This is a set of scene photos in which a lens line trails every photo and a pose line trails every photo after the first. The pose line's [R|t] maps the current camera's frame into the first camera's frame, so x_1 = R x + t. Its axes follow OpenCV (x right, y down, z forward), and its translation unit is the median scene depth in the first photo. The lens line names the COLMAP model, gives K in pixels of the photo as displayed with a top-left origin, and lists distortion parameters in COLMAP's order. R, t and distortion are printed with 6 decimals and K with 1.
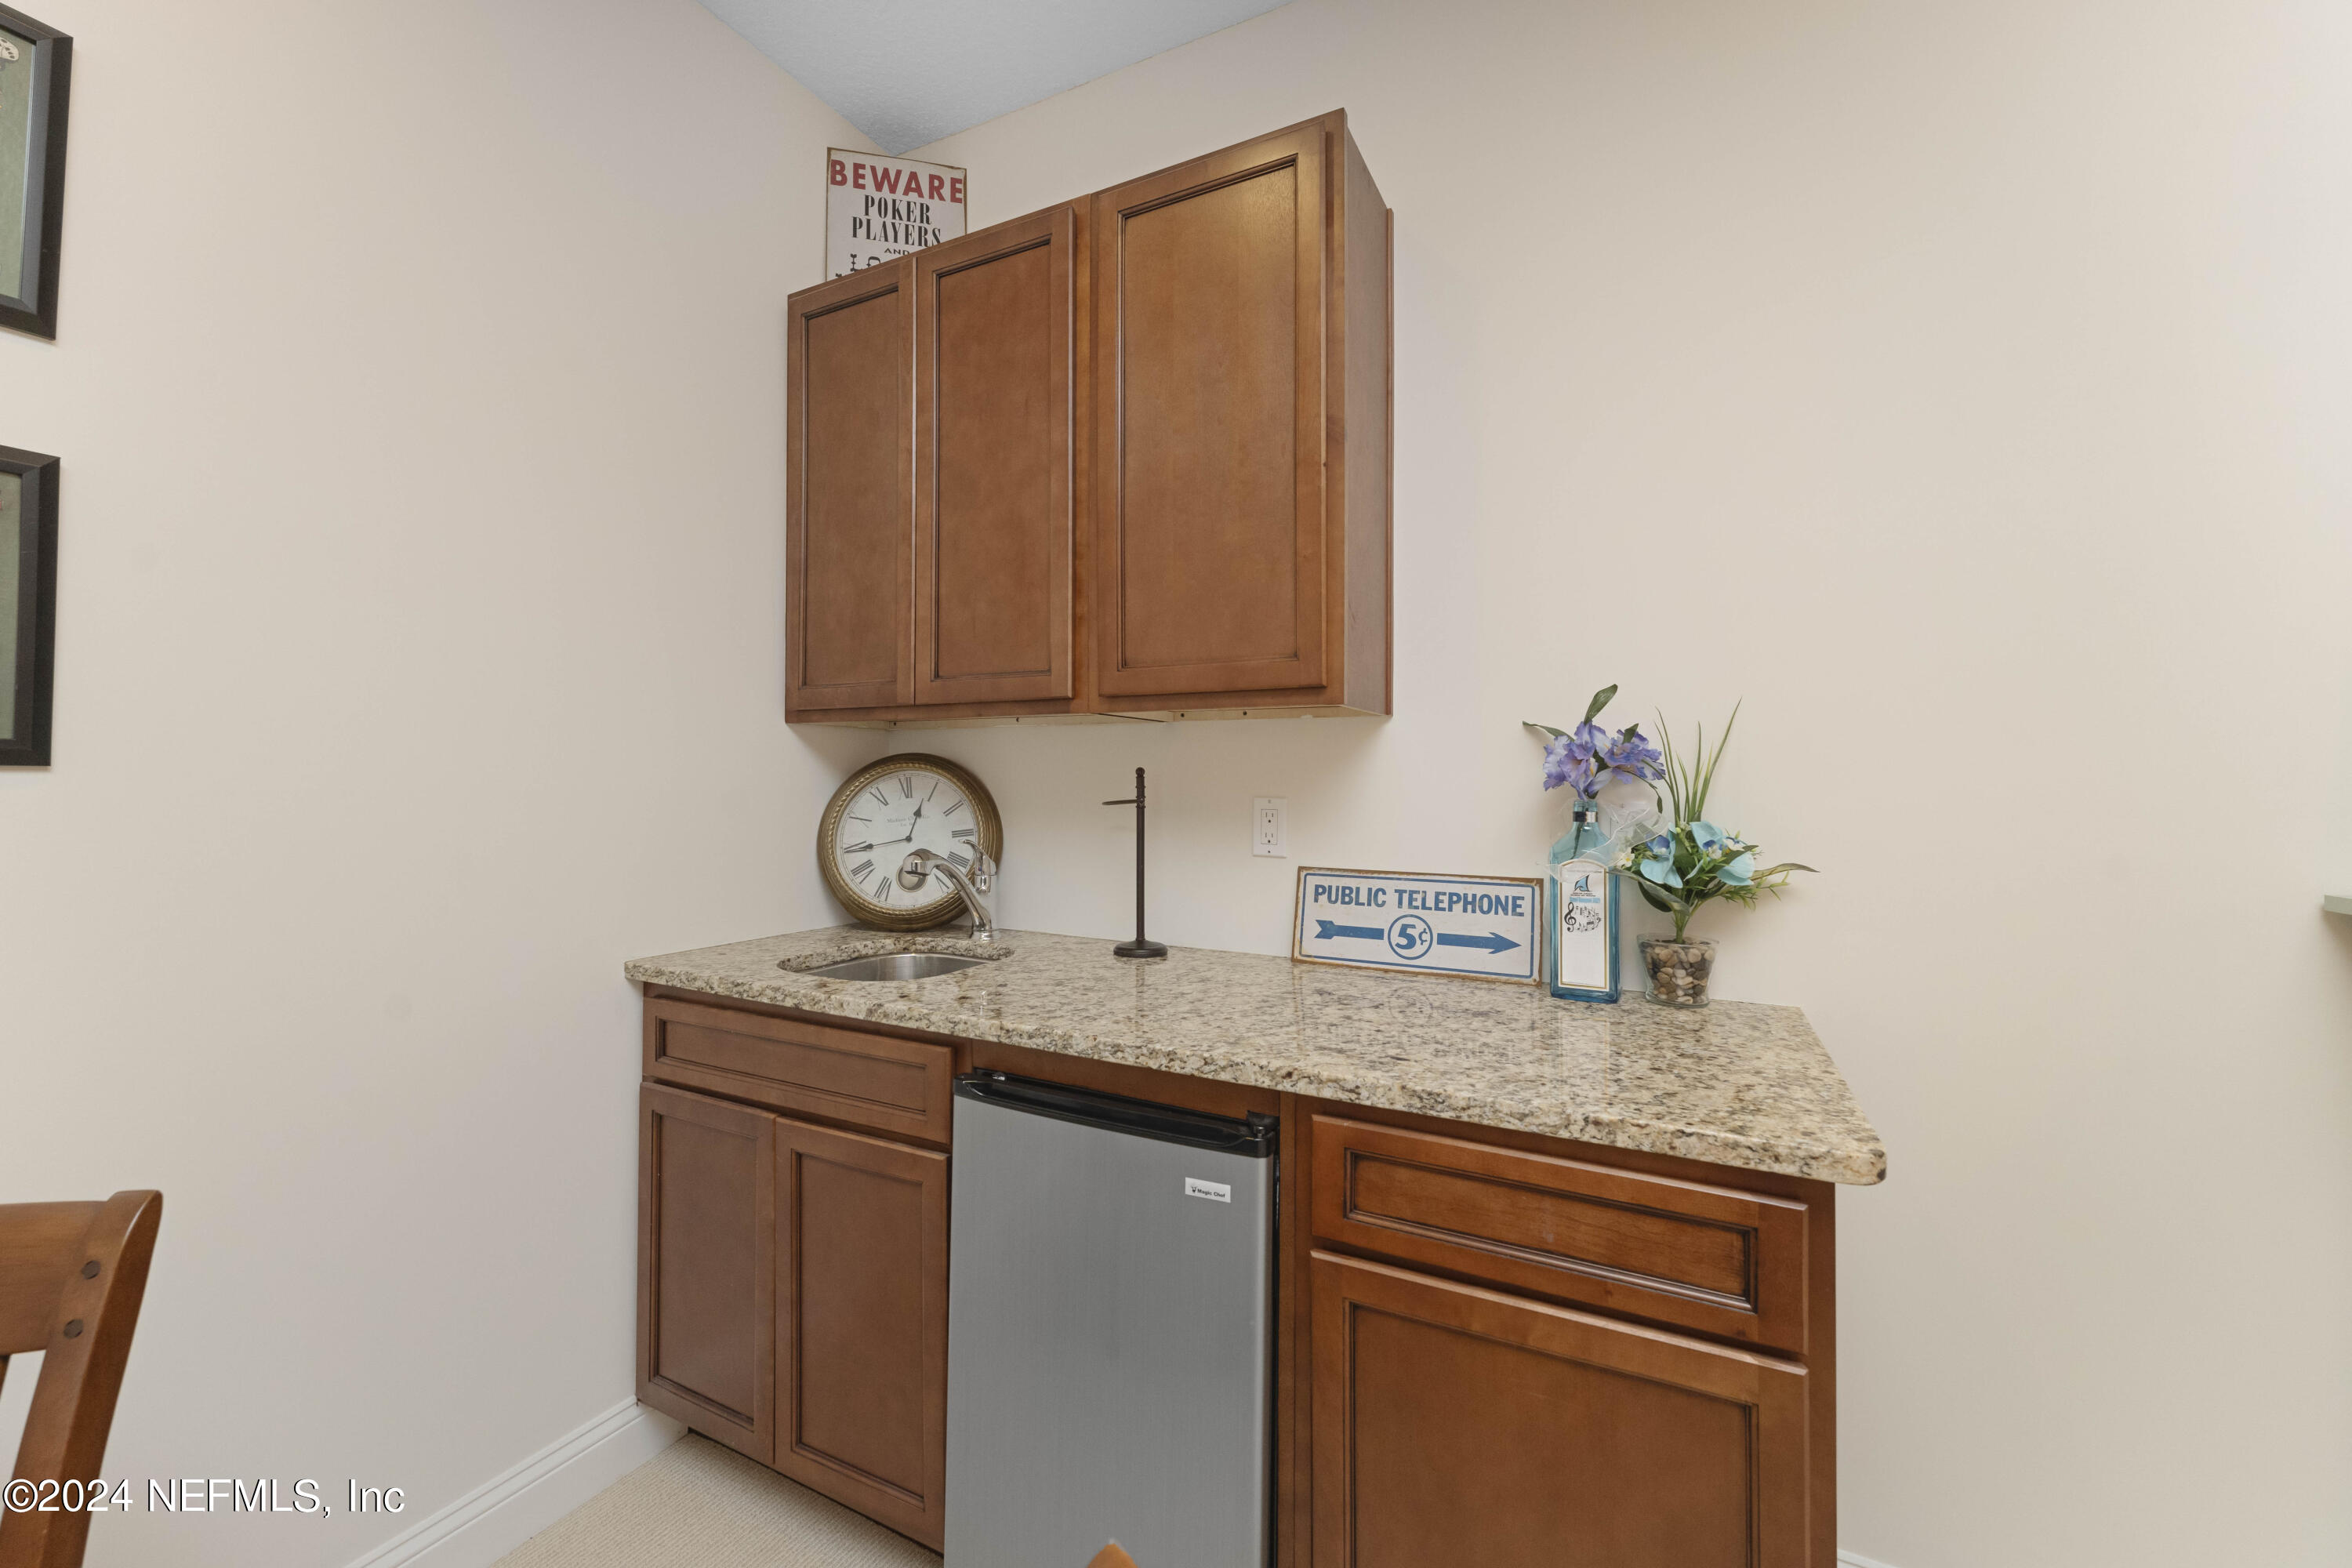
lens RADIAL K [[949.9, 0, 1175.6], [0, 949.9, 760.8], [0, 0, 1]] dist [0.000618, 0.000071]
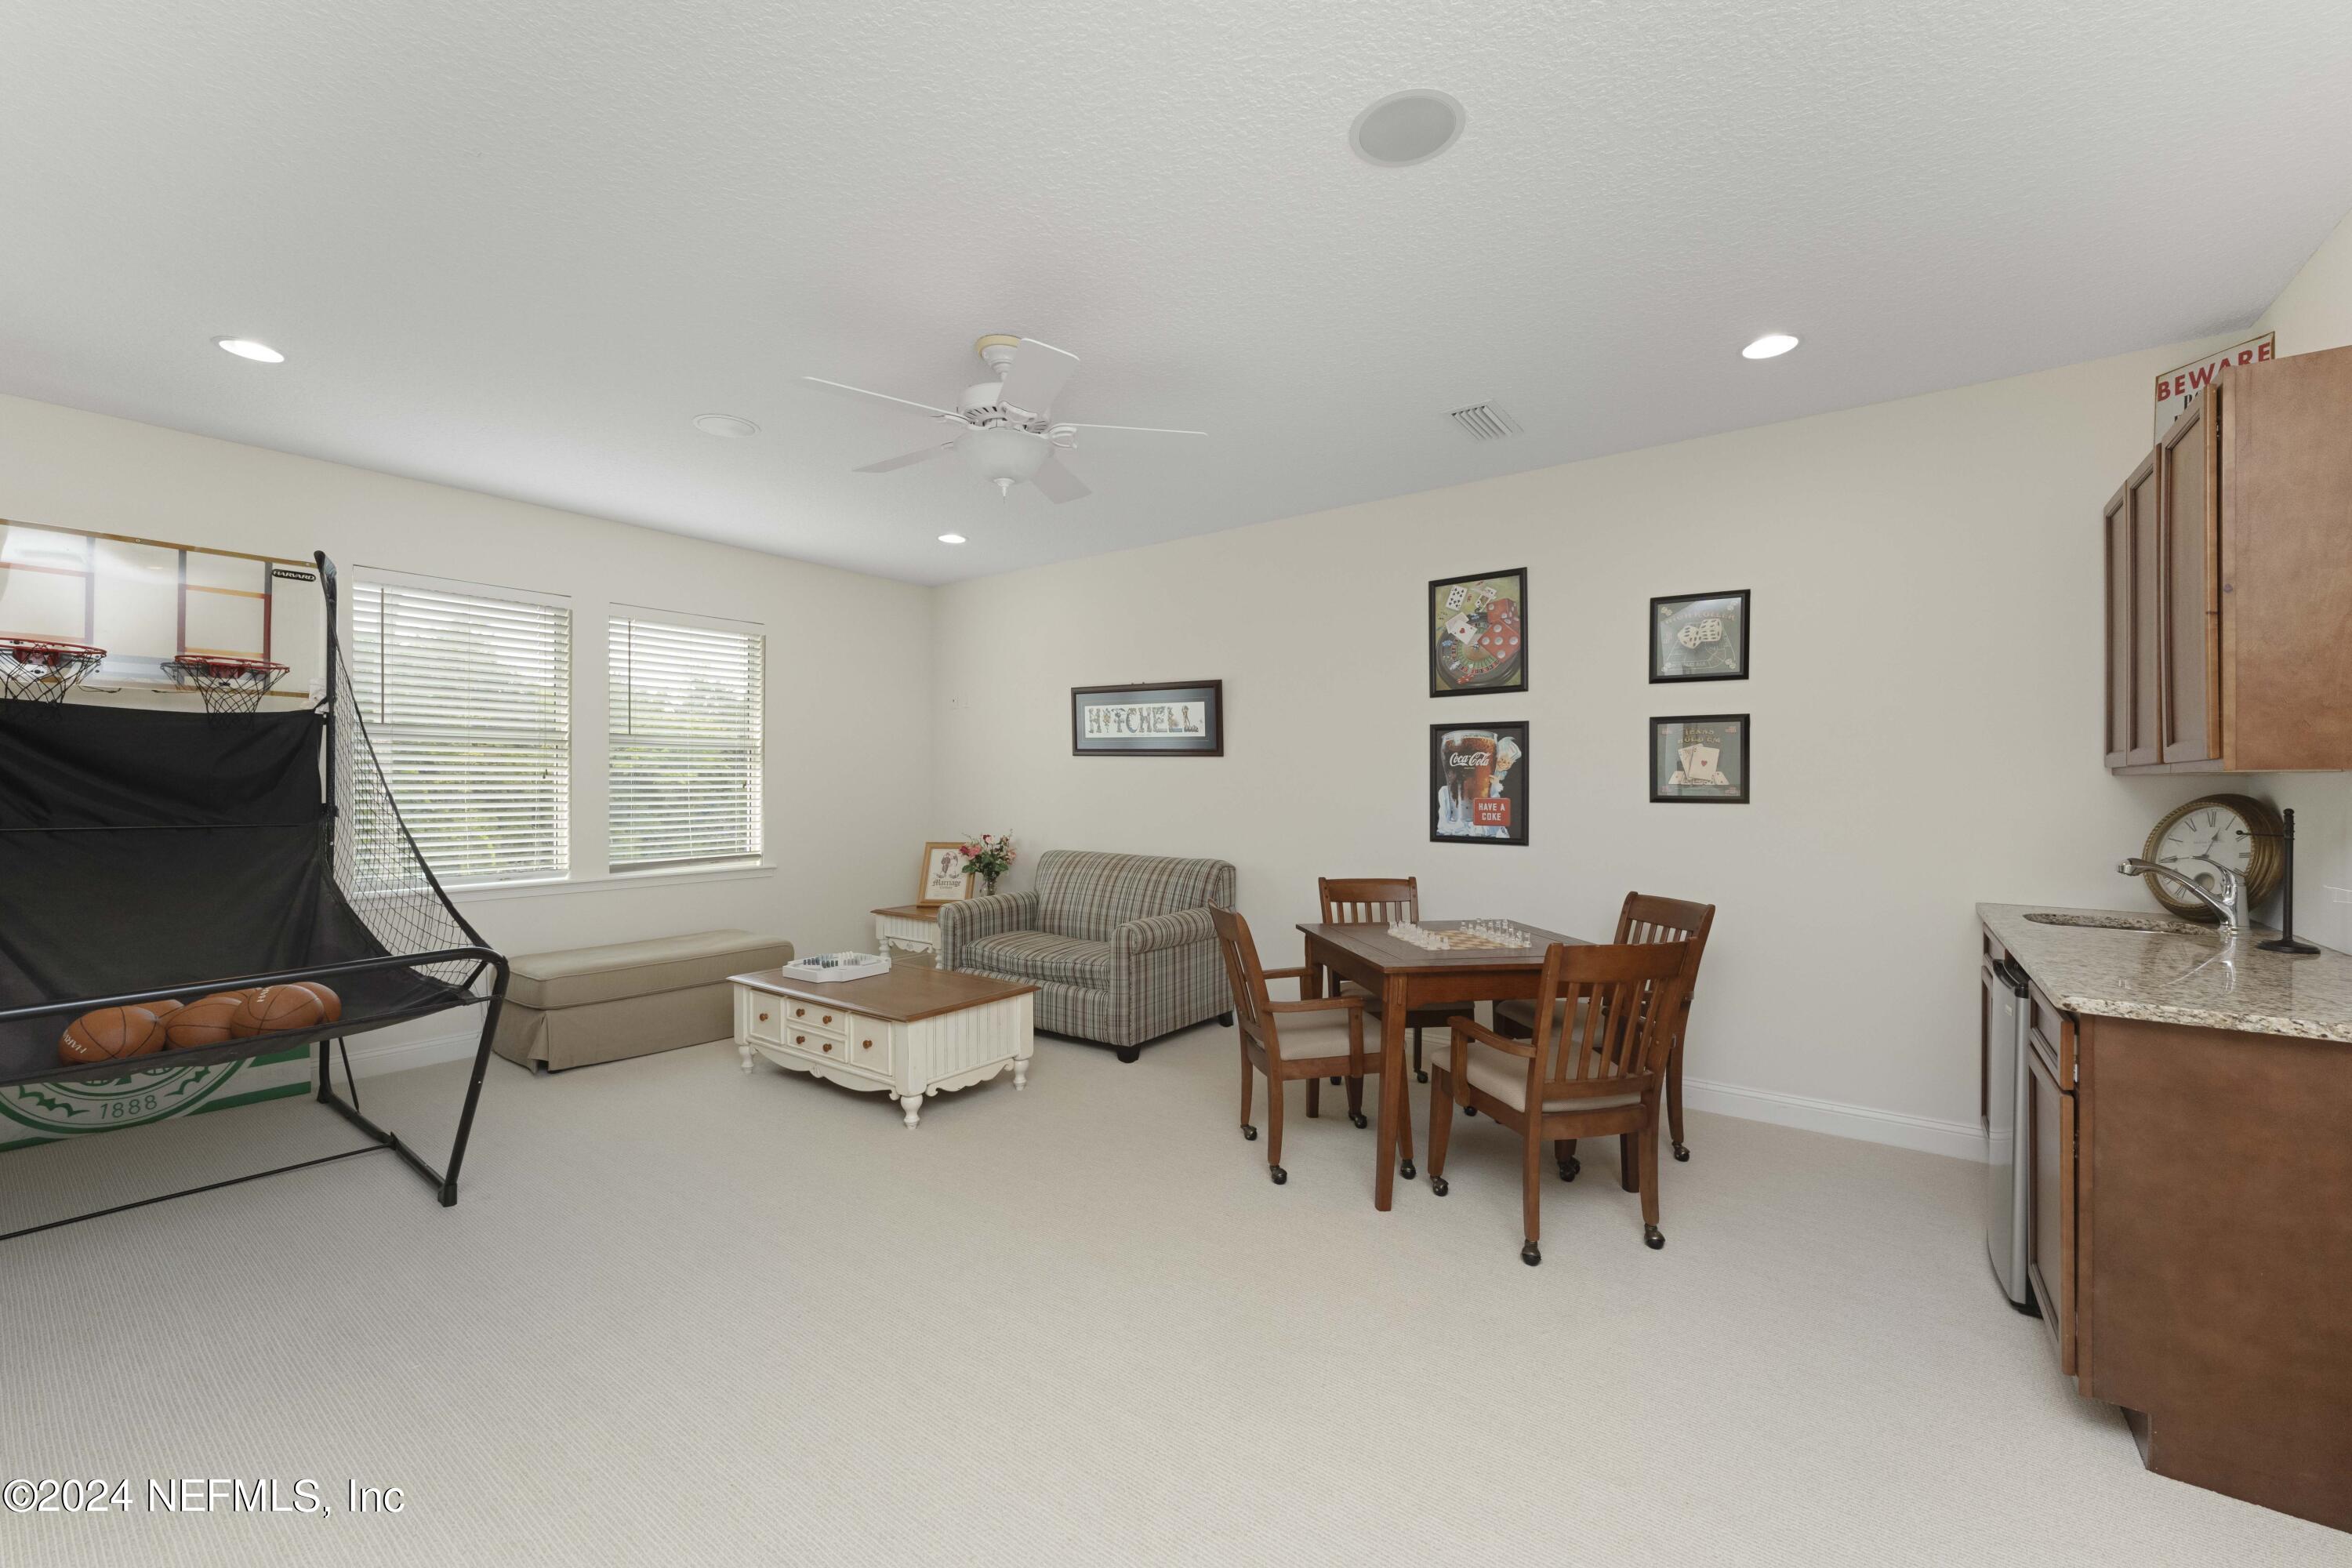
lens RADIAL K [[949.9, 0, 1173.9], [0, 949.9, 787.3], [0, 0, 1]] dist [0.000618, 0.000071]
pose [[-0.142684, -0.007753, -0.989738, 1.278297], [0.012730, 0.999872, -0.009668, -0.023530], [0.989686, -0.013979, -0.142567, -0.286880]]
